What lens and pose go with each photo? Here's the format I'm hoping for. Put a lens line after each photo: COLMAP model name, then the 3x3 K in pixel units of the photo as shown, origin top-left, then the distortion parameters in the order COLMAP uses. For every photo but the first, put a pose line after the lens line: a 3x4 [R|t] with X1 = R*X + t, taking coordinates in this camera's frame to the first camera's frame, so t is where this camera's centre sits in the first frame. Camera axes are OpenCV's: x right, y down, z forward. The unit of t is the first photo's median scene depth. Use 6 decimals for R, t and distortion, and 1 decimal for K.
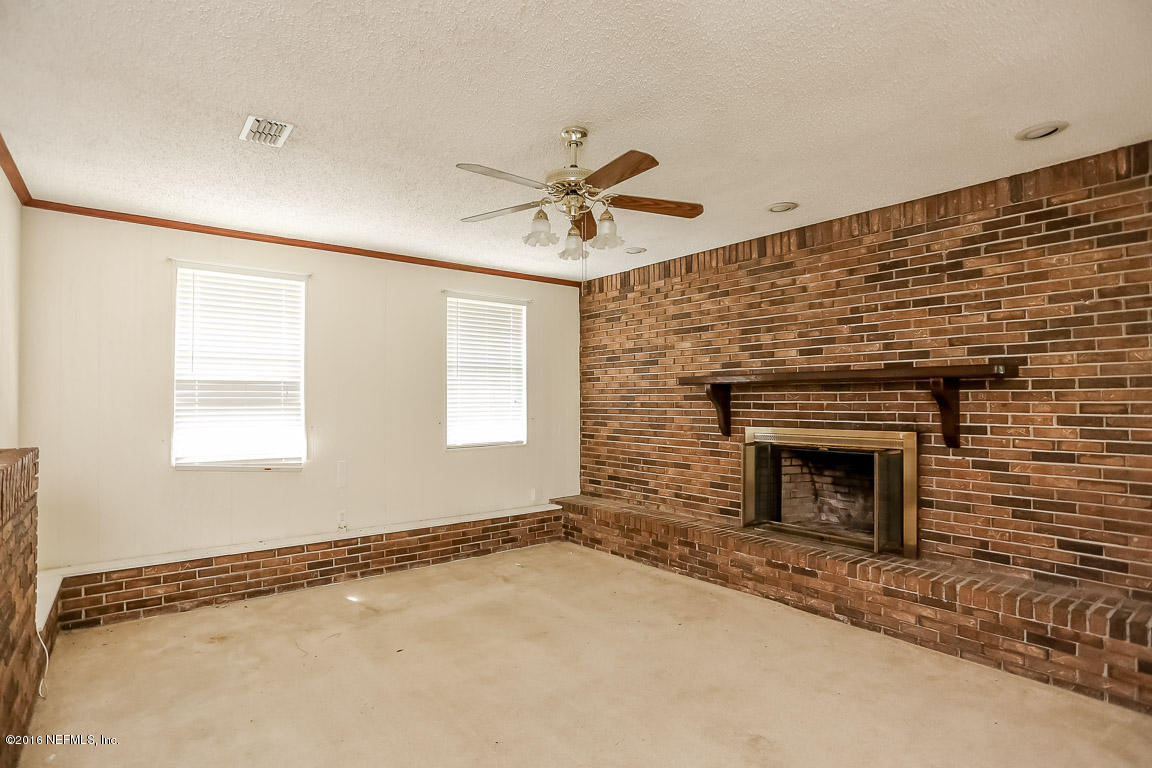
lens RADIAL K [[576.2, 0, 566.1], [0, 576.2, 399.5], [0, 0, 1]] dist [-0.014806, 0.001648]
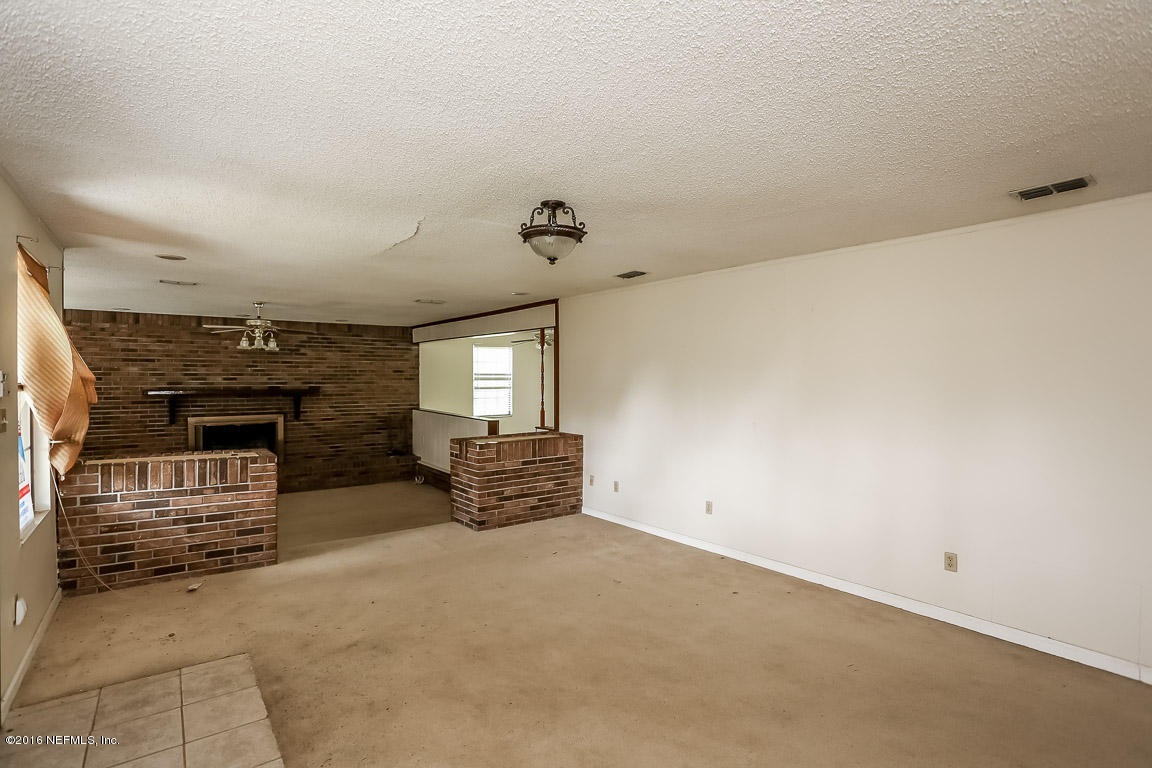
lens RADIAL K [[576.2, 0, 578.5], [0, 576.2, 382.7], [0, 0, 1]] dist [-0.014806, 0.001648]
pose [[0.034967, -0.011064, 0.999327, -1.698847], [-0.004824, 0.999925, 0.011240, -0.105971], [-0.999377, -0.005214, 0.034911, -0.344086]]
